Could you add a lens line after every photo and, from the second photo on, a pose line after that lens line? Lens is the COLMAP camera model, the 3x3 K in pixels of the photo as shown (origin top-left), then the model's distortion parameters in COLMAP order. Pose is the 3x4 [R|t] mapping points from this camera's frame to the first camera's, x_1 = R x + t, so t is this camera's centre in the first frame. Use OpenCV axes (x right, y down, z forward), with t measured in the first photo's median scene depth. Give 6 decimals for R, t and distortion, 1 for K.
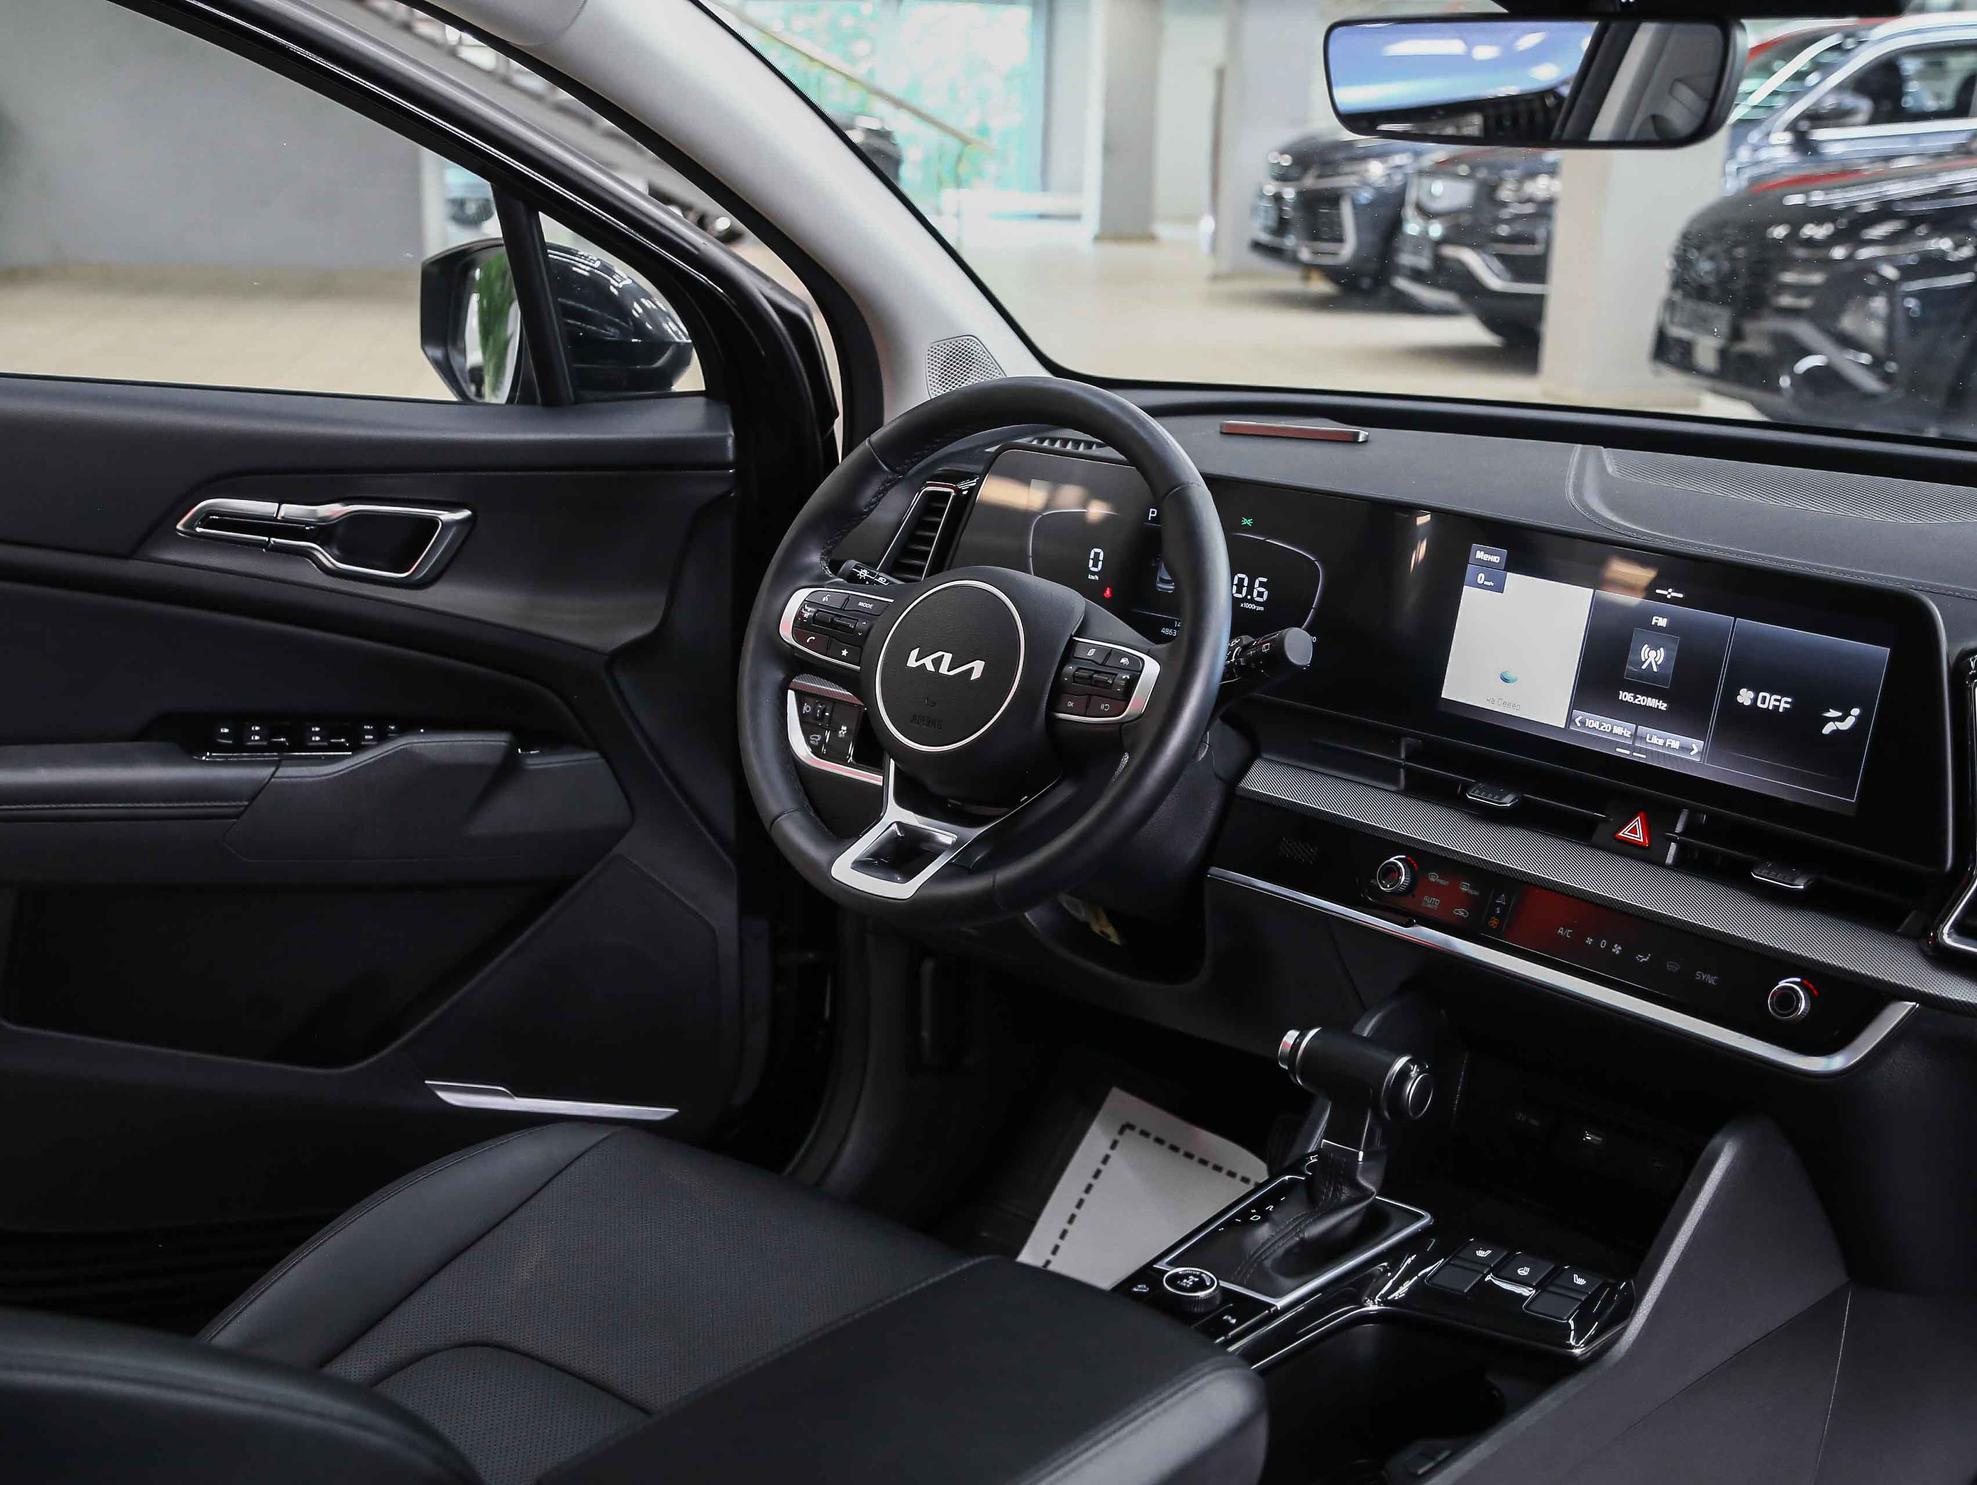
lens RADIAL K [[2302.6, 0, 995.7], [0, 2302.6, 742.9], [0, 0, 1]] dist [0.058160, 0.000000]
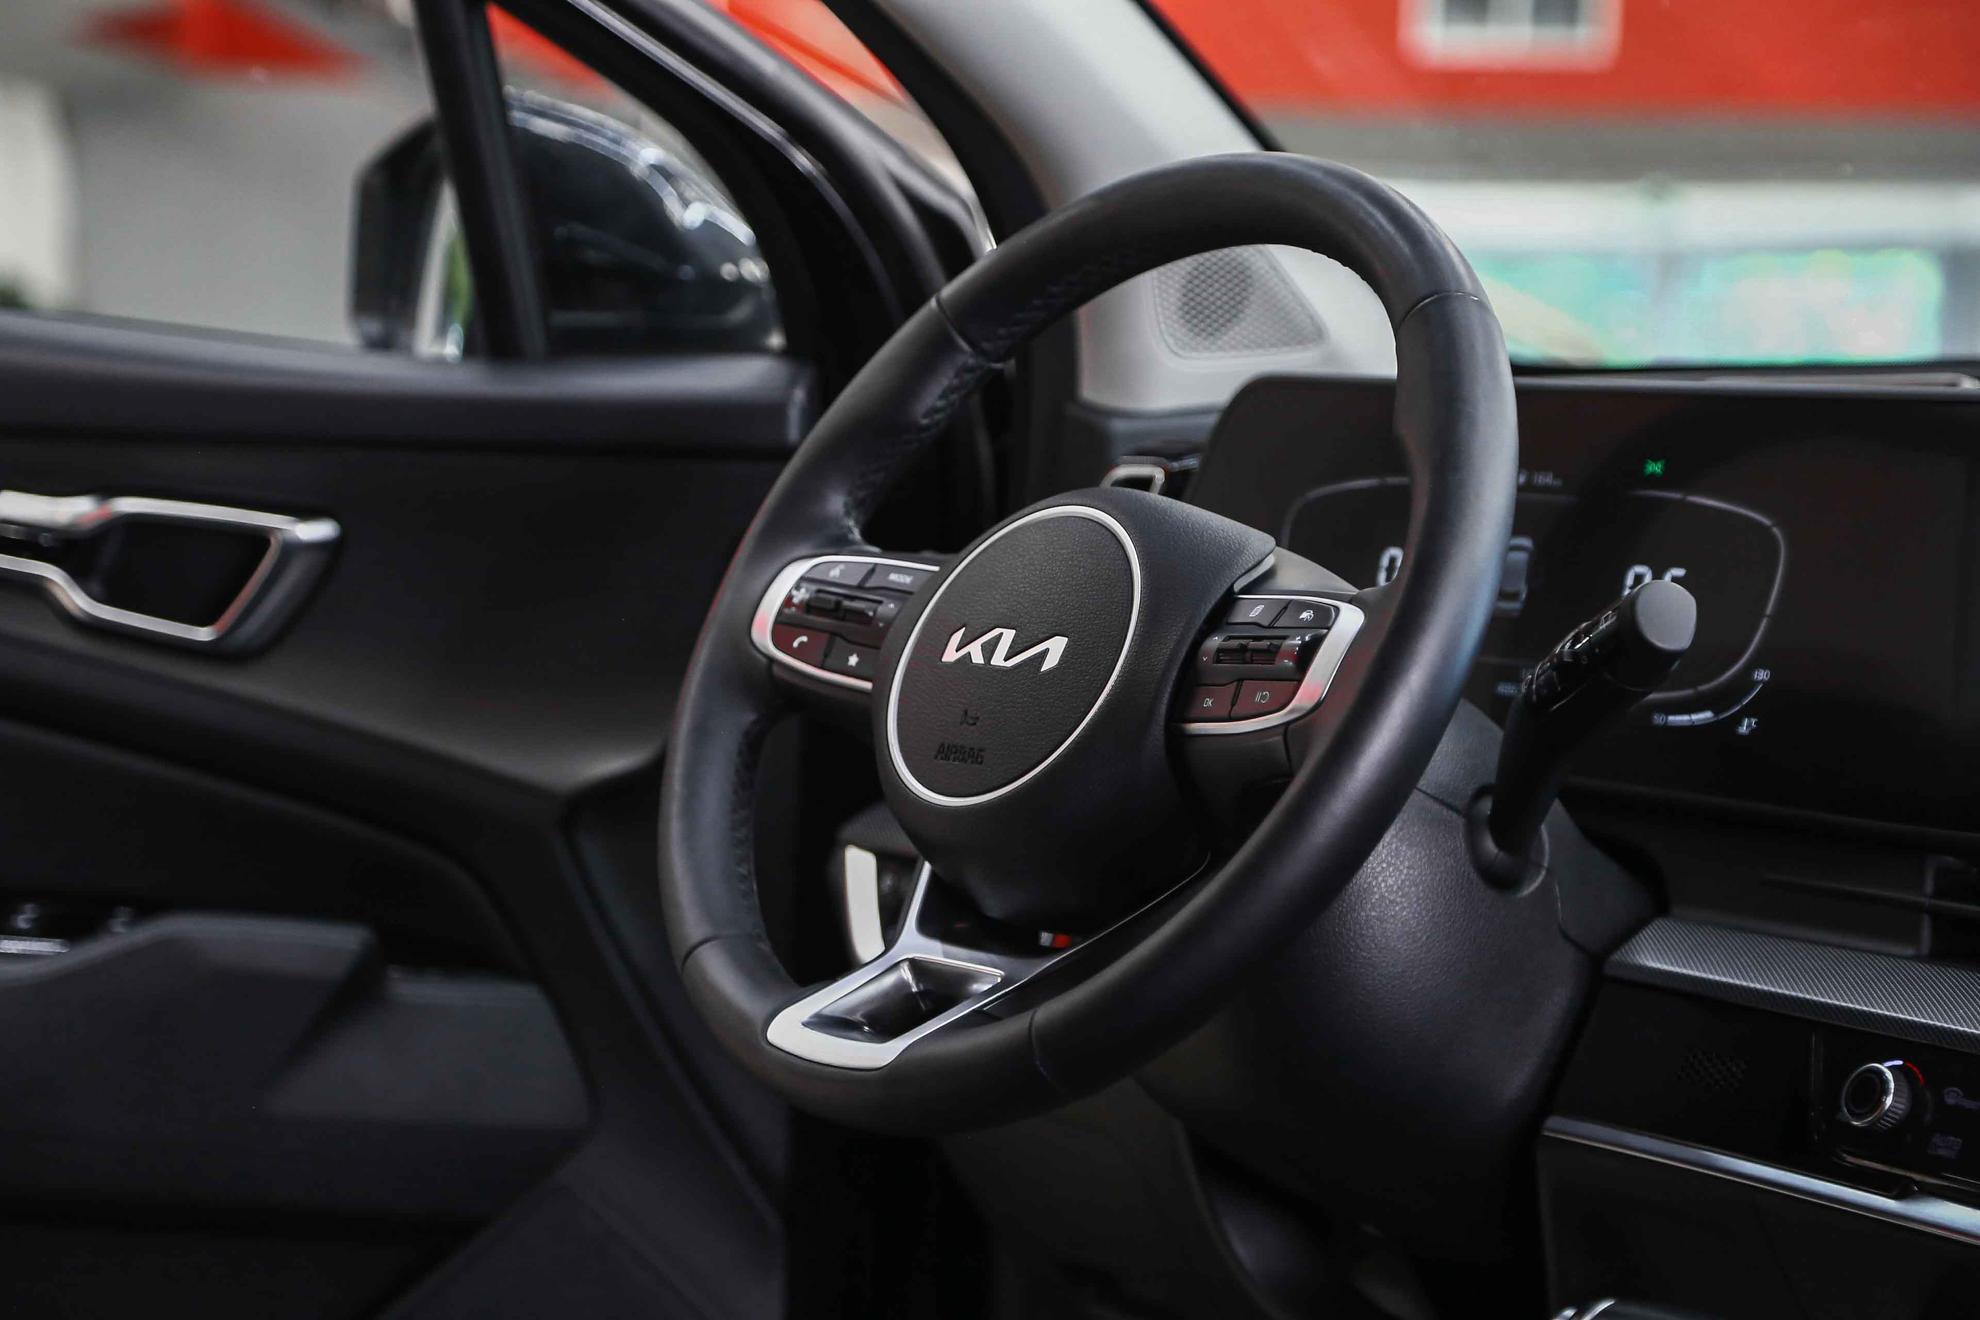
lens RADIAL K [[4225.2, 0, 989.0], [0, 4225.2, 655.8], [0, 0, 1]] dist [0.291385, 0.000000]
pose [[0.978524, 0.019817, -0.205178, 0.161001], [-0.064372, 0.974966, -0.212831, 0.160828], [0.195824, 0.221468, 0.955304, 0.061522]]
